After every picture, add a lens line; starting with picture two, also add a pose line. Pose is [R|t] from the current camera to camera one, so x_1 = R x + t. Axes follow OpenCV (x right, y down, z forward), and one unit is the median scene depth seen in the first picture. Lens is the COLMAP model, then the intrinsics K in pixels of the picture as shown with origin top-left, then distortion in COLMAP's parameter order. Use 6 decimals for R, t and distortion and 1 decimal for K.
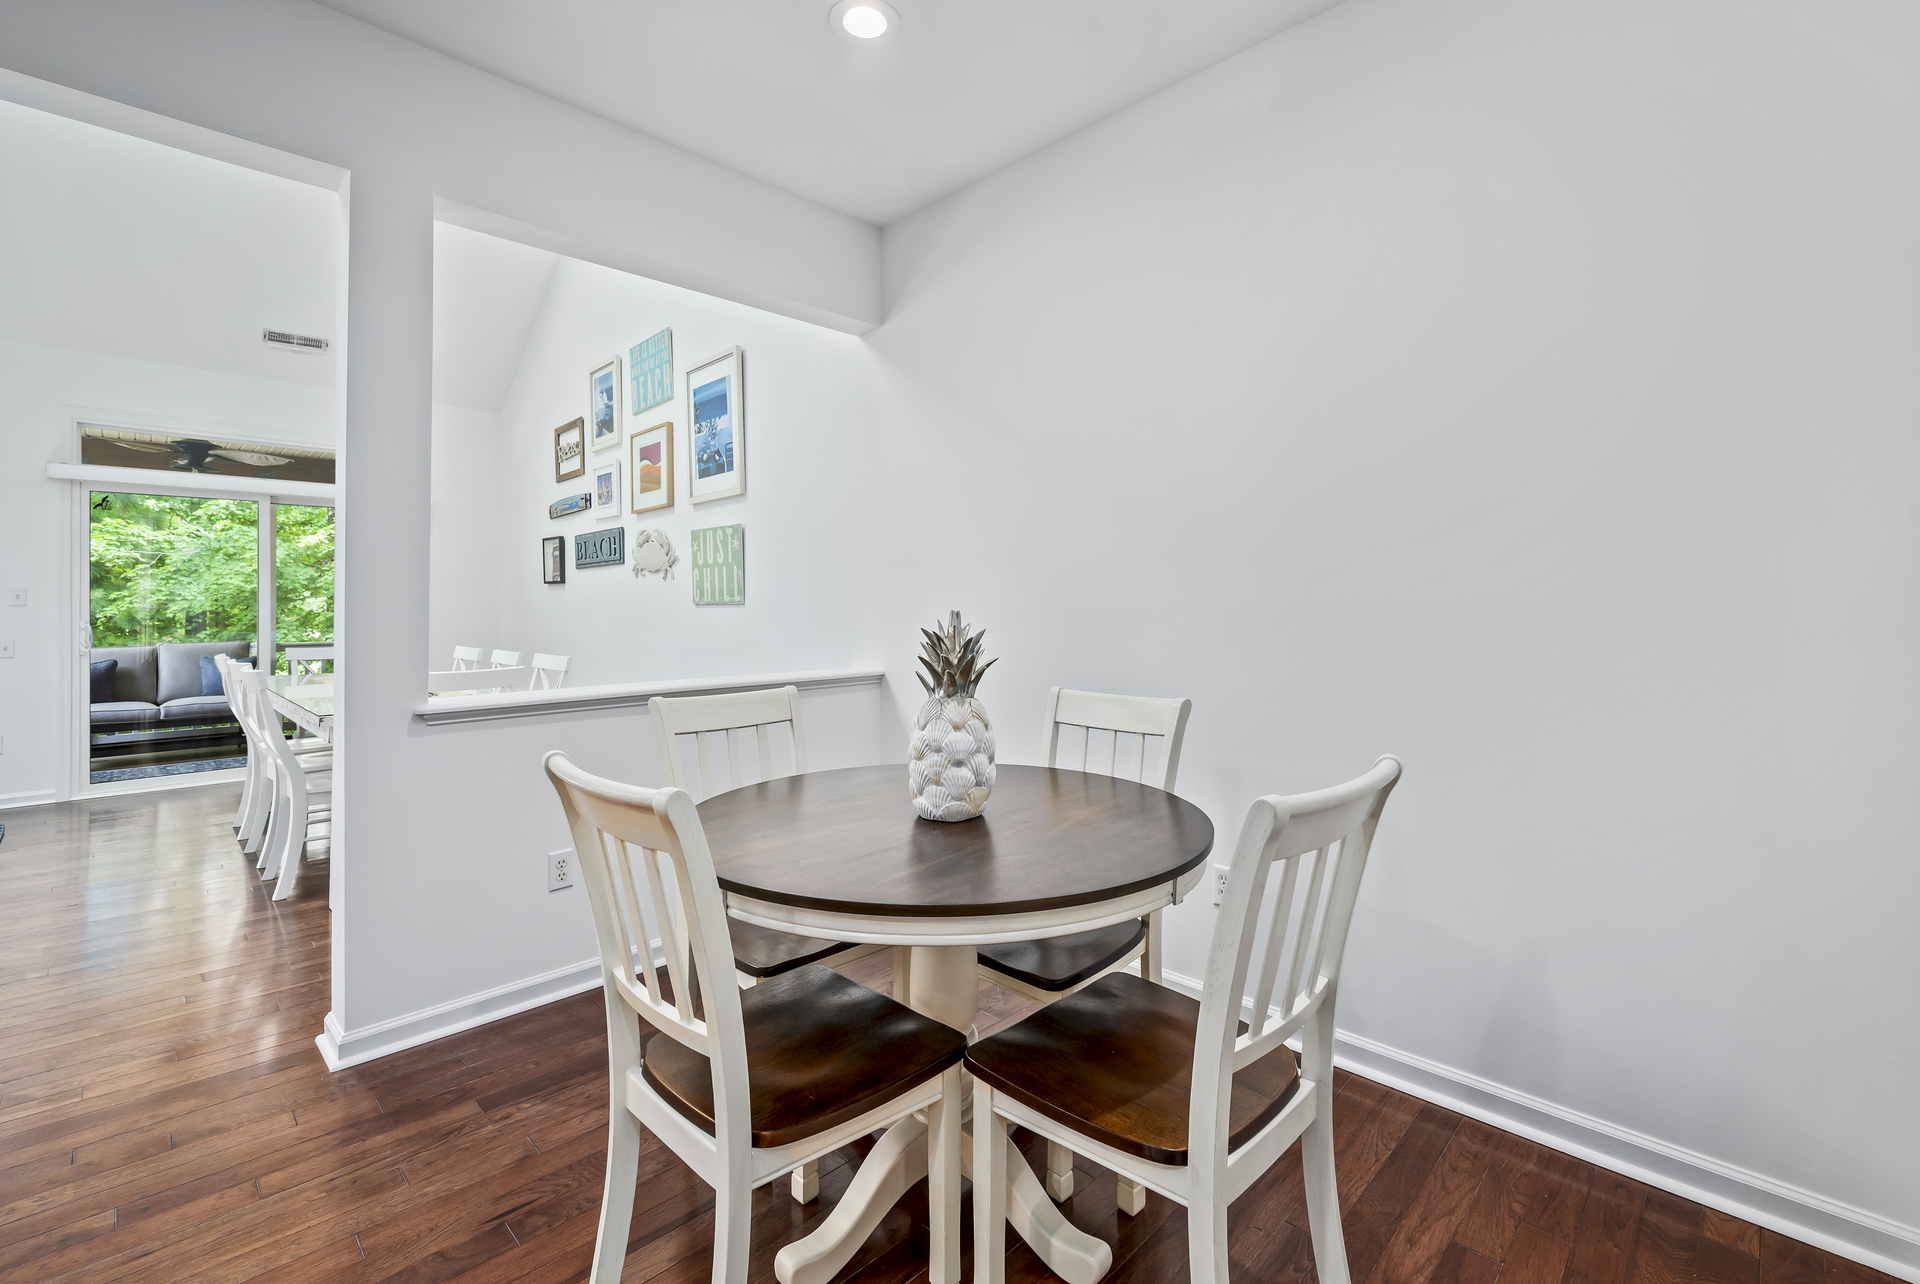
lens RADIAL K [[865.2, 0, 954.6], [0, 865.2, 594.4], [0, 0, 1]] dist [0.012597, -0.000008]
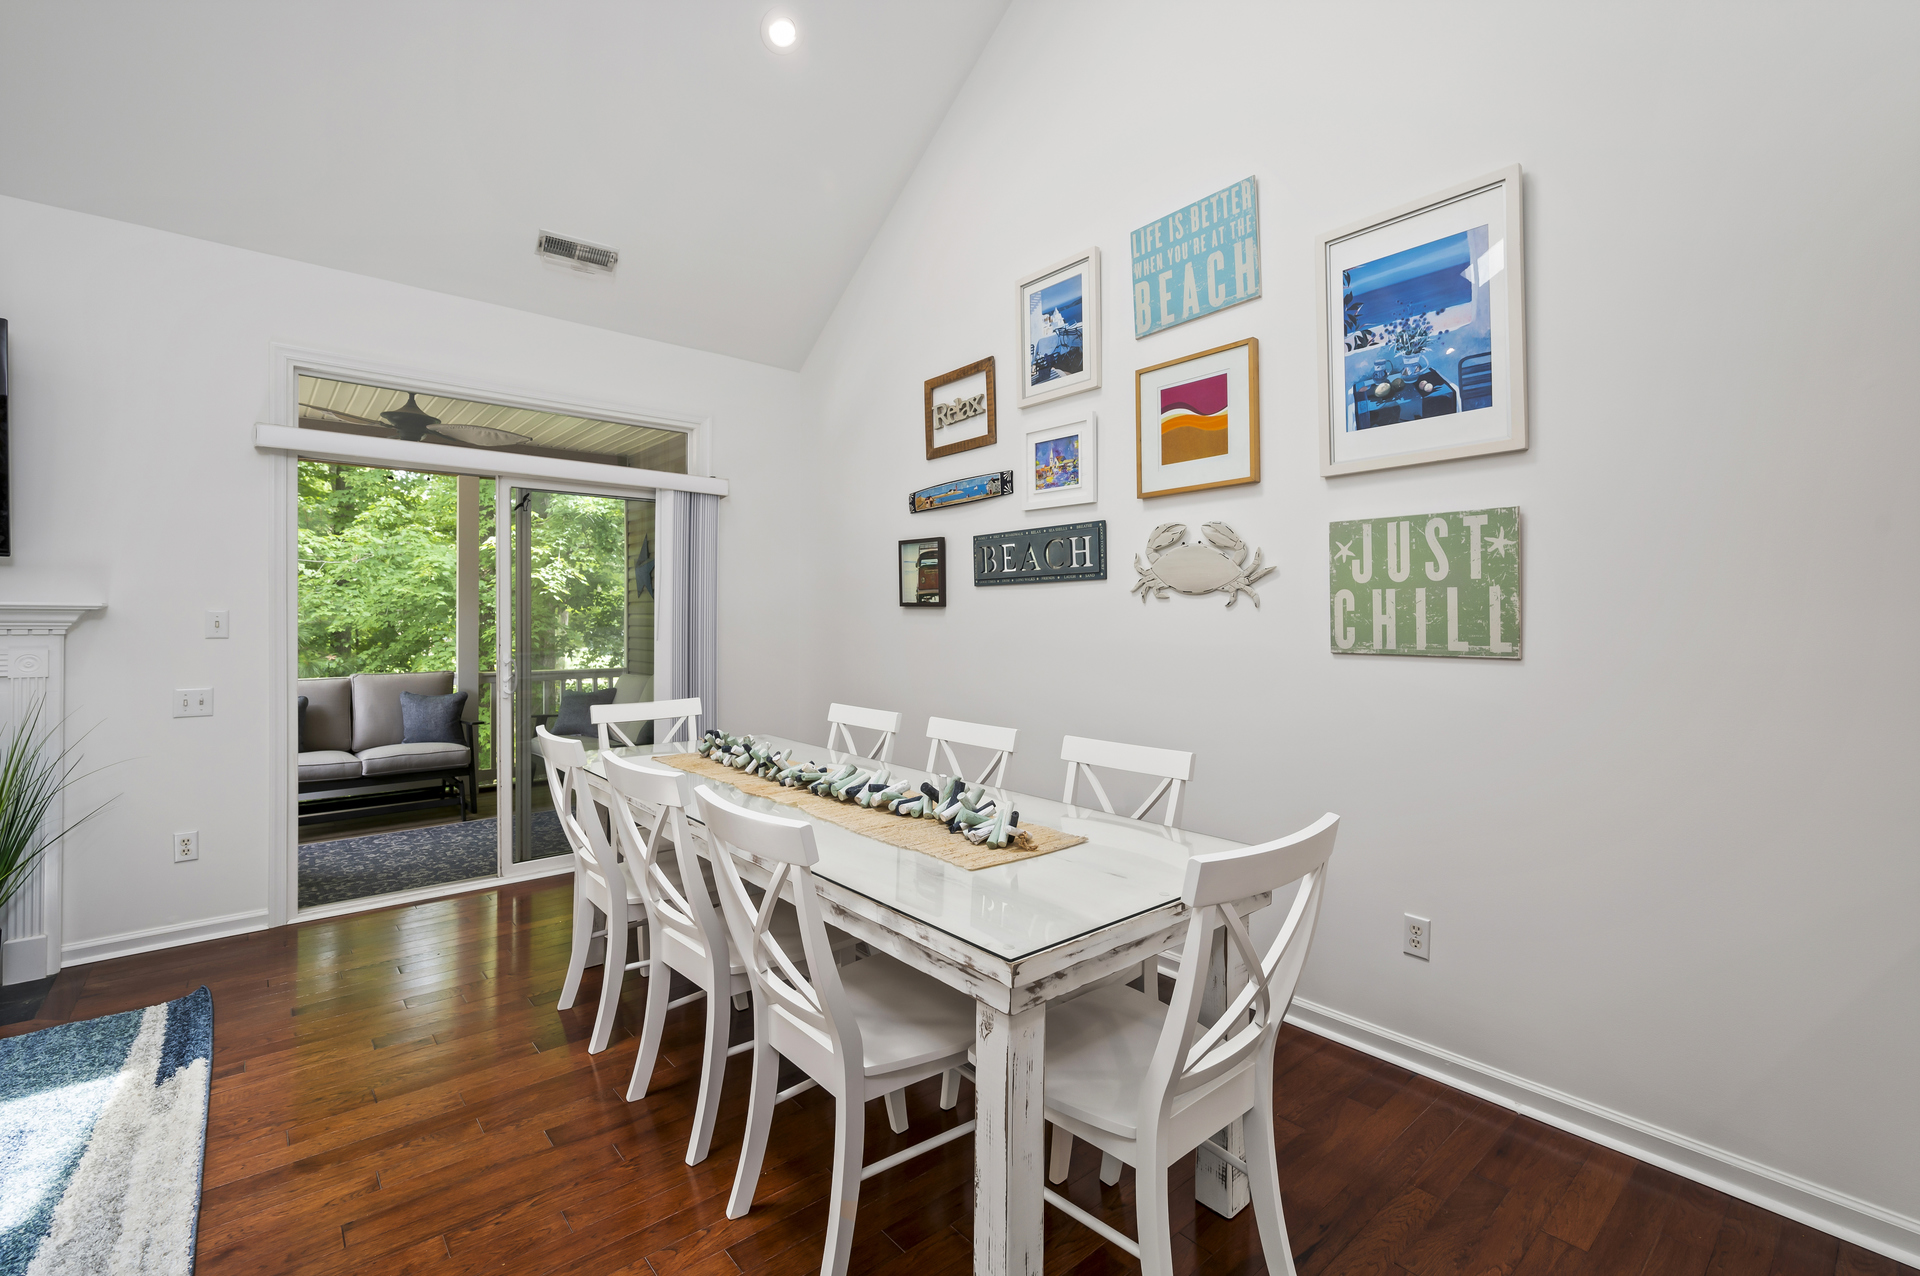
lens RADIAL K [[835.5, 0, 967.3], [0, 835.5, 613.7], [0, 0, 1]] dist [0.002147, 0.000104]
pose [[0.998703, 0.001322, -0.050904, -0.448460], [-0.000426, 0.999845, 0.017613, -0.020375], [0.050920, -0.017568, 0.998548, 0.383974]]
